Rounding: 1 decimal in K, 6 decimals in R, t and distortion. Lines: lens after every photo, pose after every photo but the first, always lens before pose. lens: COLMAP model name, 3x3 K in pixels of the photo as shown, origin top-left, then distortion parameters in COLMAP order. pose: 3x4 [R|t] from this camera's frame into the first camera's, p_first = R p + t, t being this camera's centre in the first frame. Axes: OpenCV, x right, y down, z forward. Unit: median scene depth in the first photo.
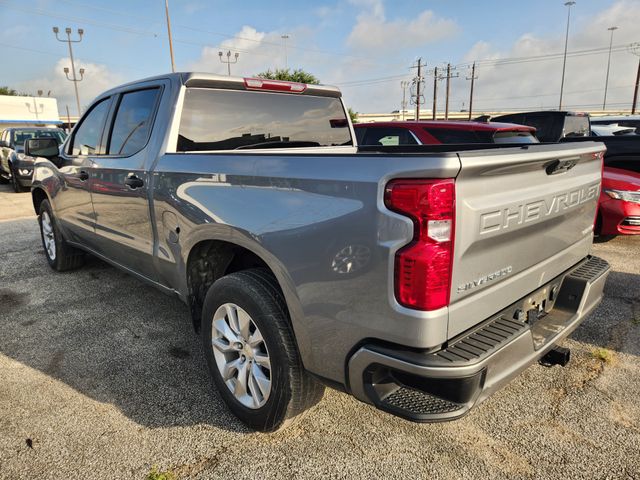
lens RADIAL K [[433.8, 0, 323.2], [0, 433.8, 240.2], [0, 0, 1]] dist [0.054732, -0.056760]
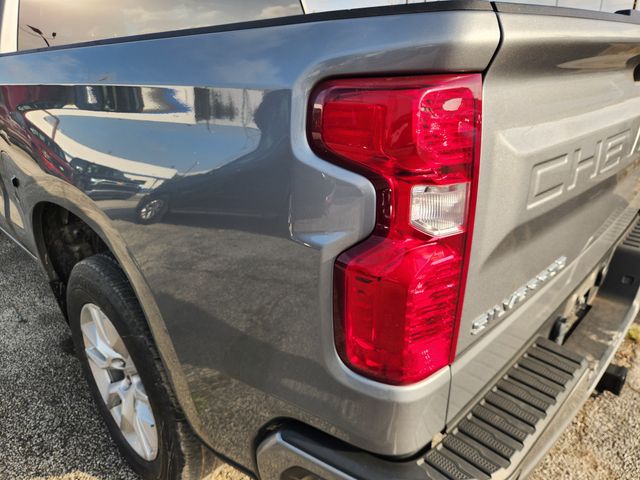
lens RADIAL K [[433.8, 0, 323.2], [0, 433.8, 240.2], [0, 0, 1]] dist [0.054732, -0.056760]
pose [[0.999299, -0.017492, 0.033110, 0.136357], [0.012197, 0.988020, 0.153845, -0.053597], [-0.035404, -0.153333, 0.987540, 0.560412]]
